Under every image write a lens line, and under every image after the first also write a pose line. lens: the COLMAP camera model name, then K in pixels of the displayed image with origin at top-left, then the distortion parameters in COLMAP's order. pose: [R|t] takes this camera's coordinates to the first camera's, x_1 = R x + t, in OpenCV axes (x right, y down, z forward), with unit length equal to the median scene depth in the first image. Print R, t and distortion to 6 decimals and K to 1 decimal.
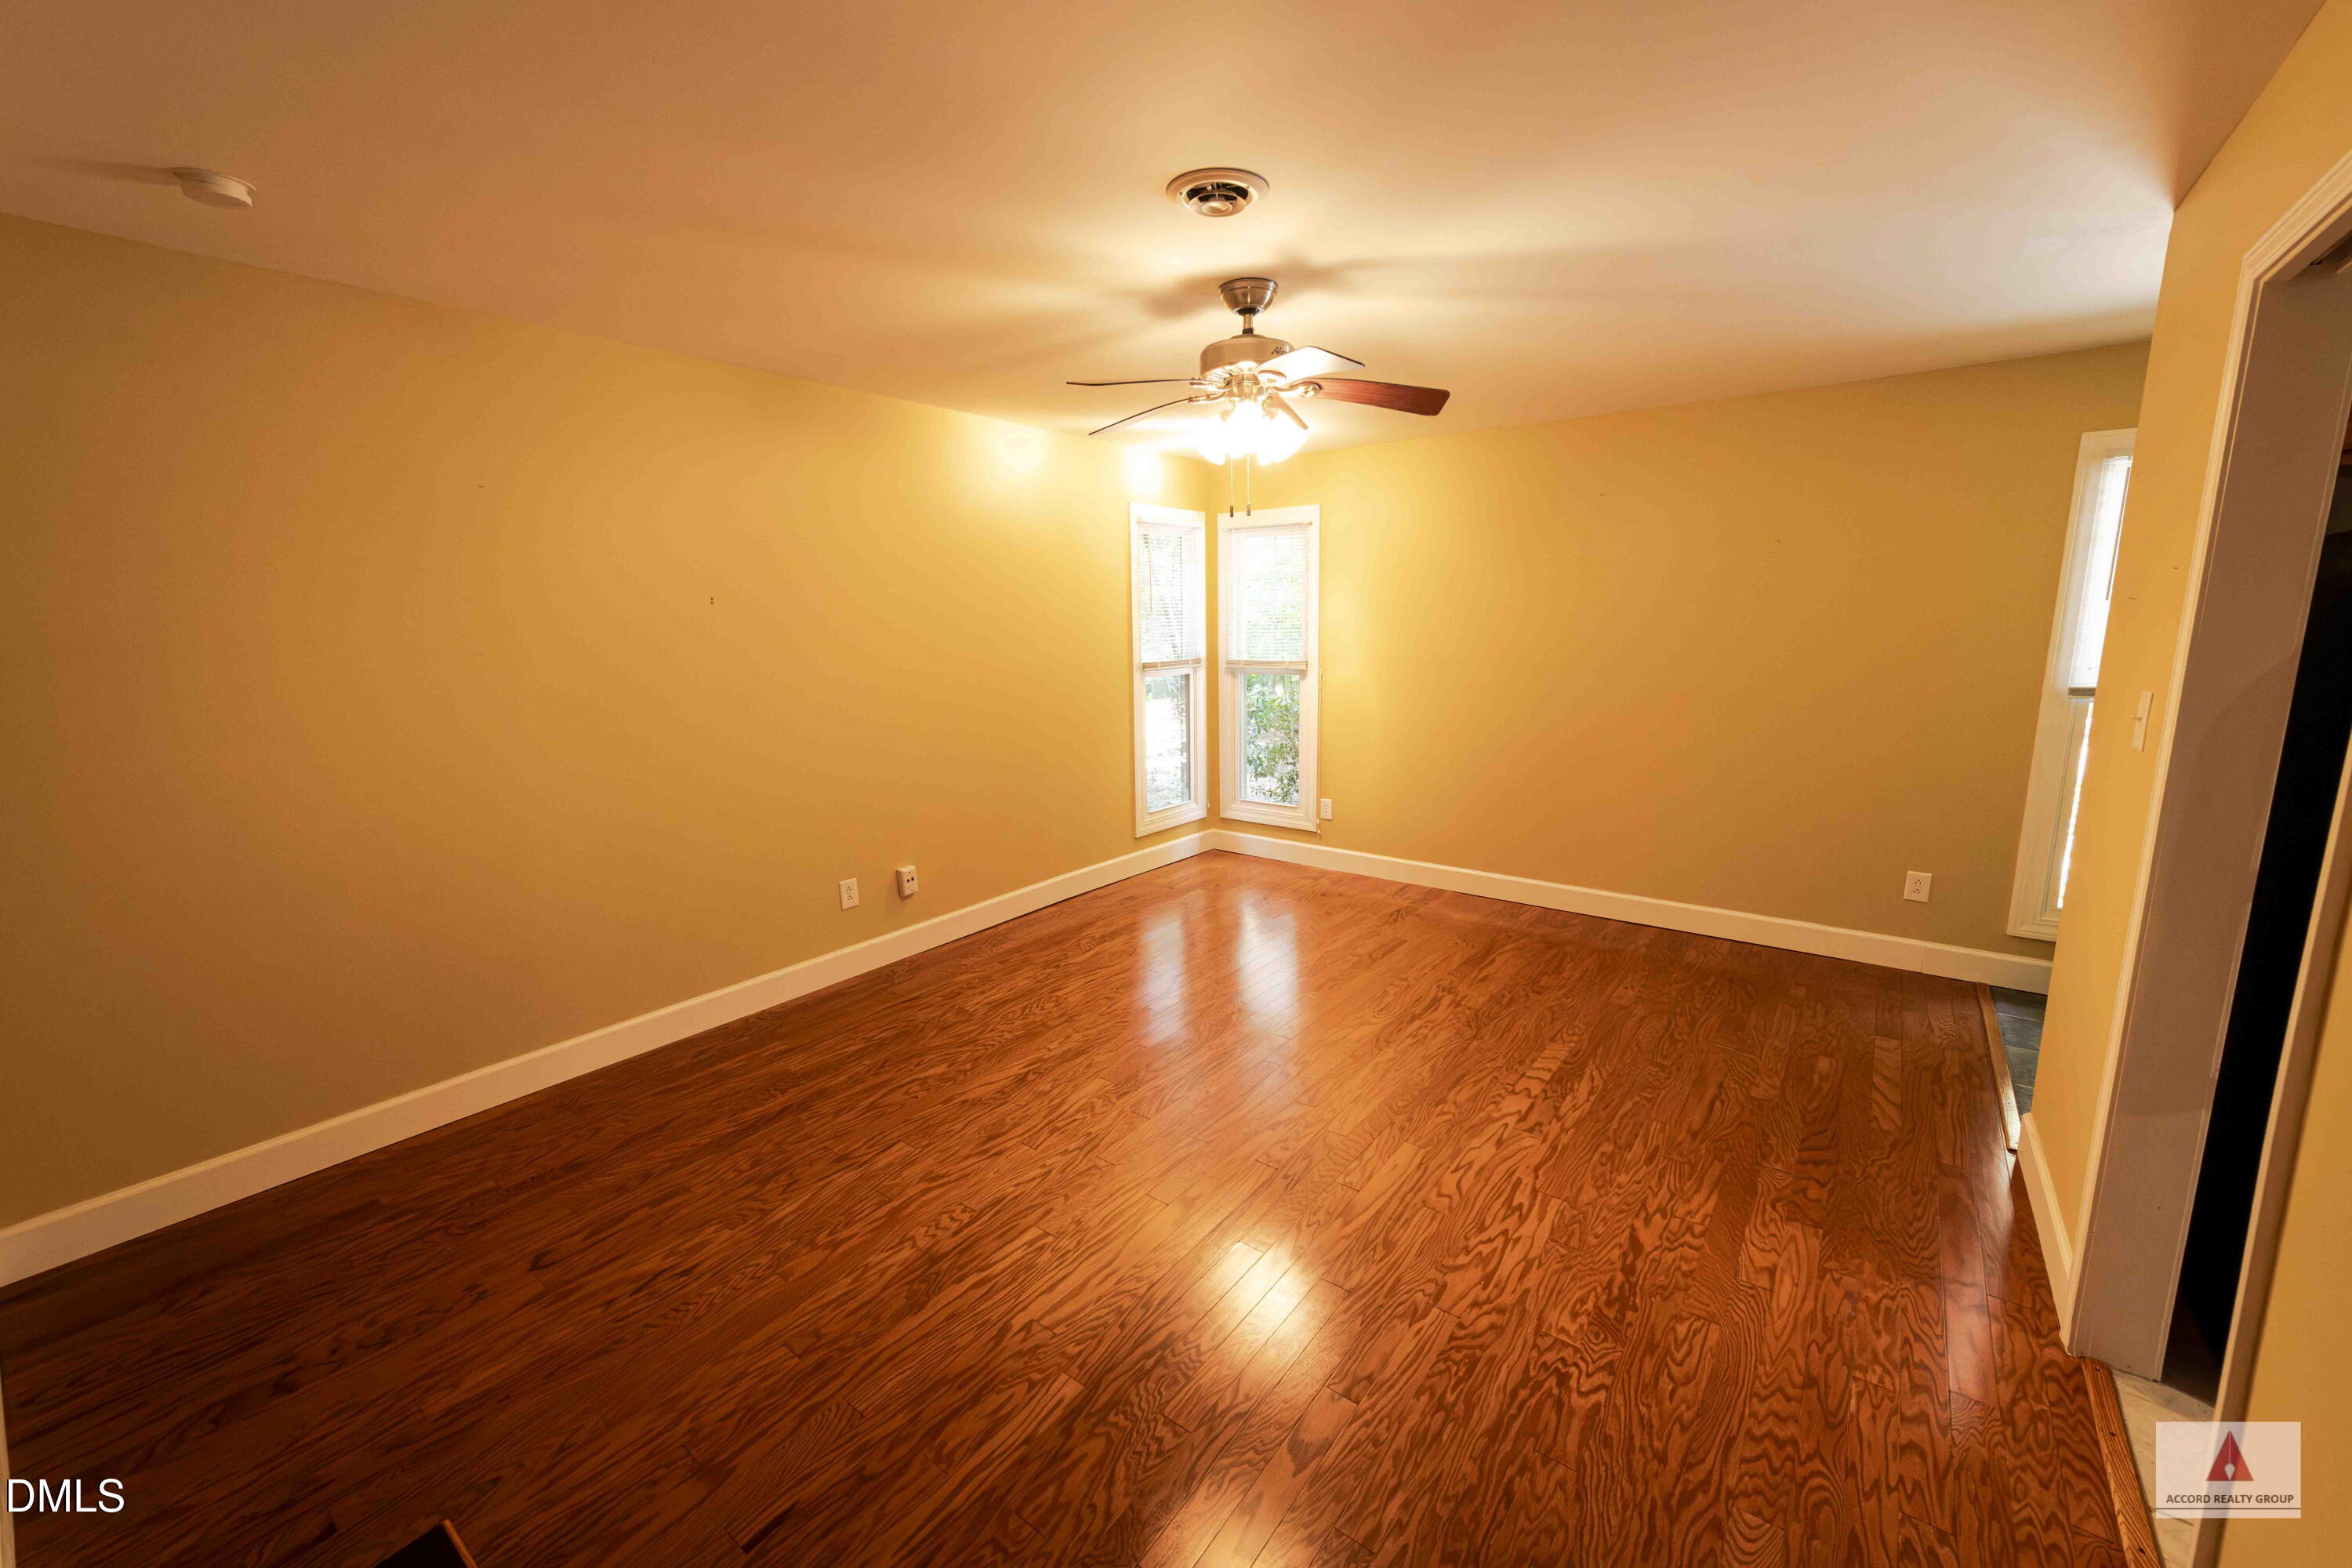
lens RADIAL K [[919.8, 0, 1180.1], [0, 919.8, 776.7], [0, 0, 1]] dist [0.021626, -0.008308]
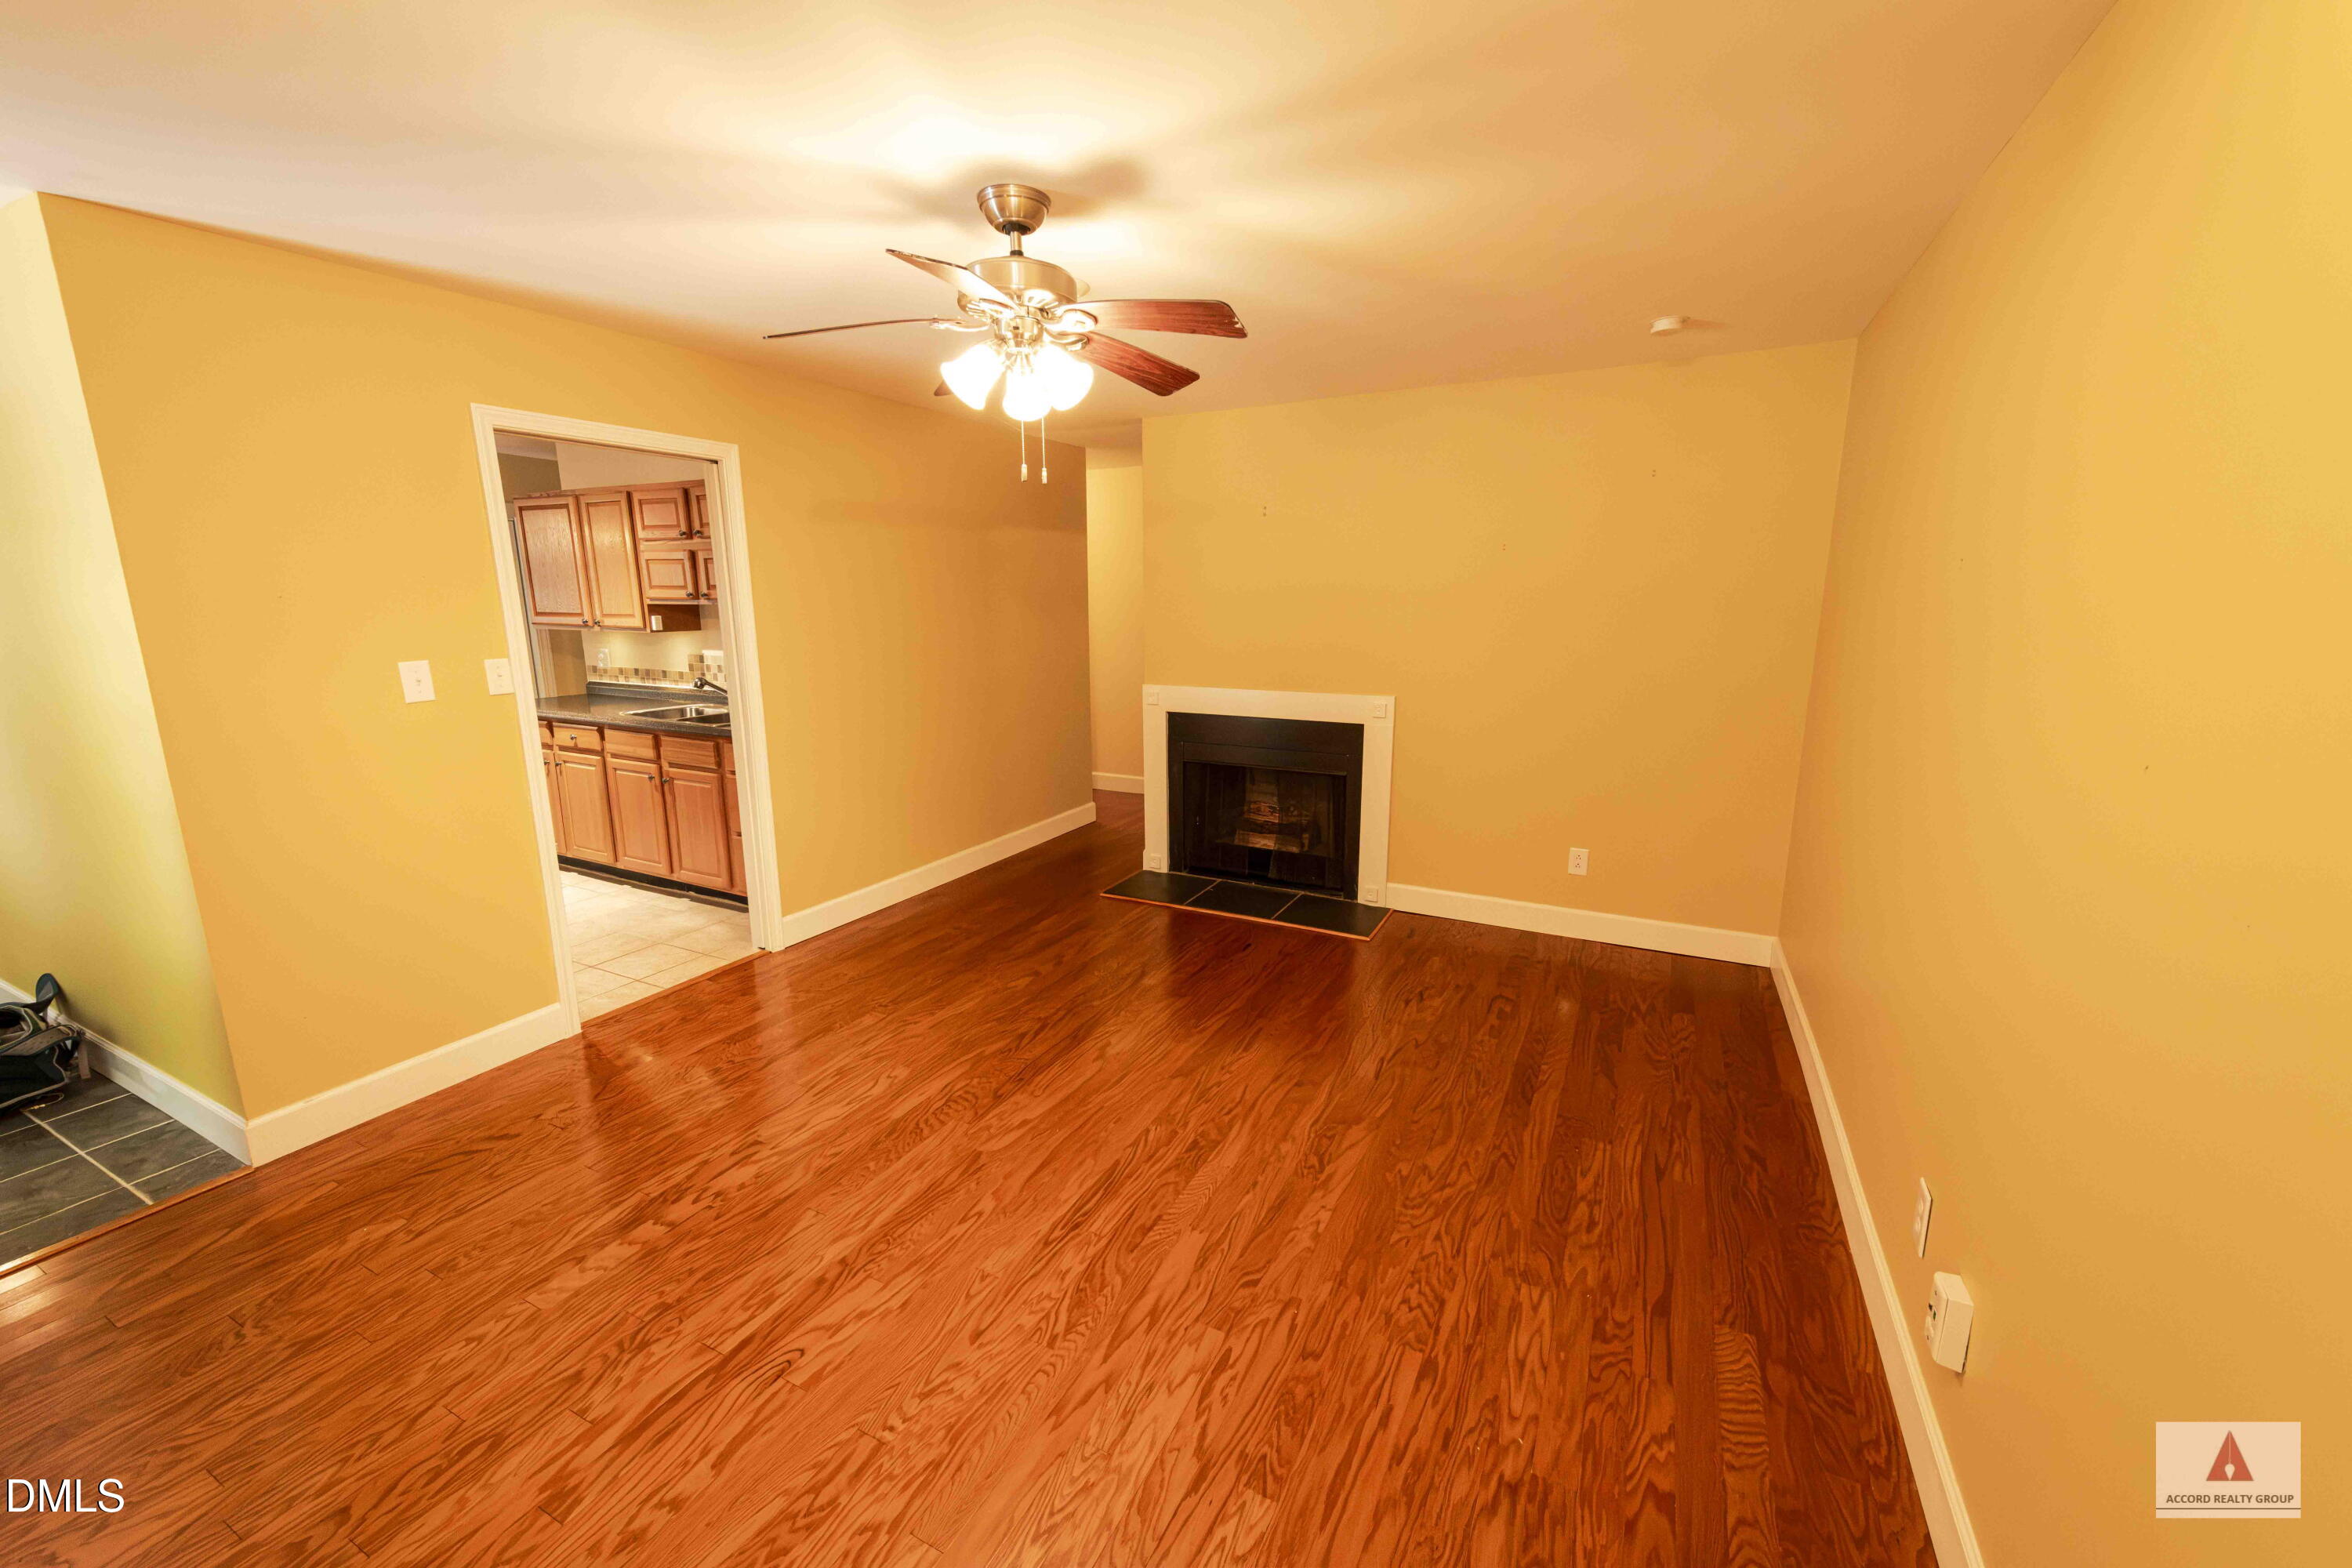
lens RADIAL K [[919.8, 0, 1180.1], [0, 919.8, 776.7], [0, 0, 1]] dist [0.021626, -0.008308]
pose [[-0.984013, 0.050942, -0.170654, 0.072385], [-0.015658, 0.929762, 0.367829, -0.273465], [0.177405, 0.364620, -0.914100, 1.496328]]
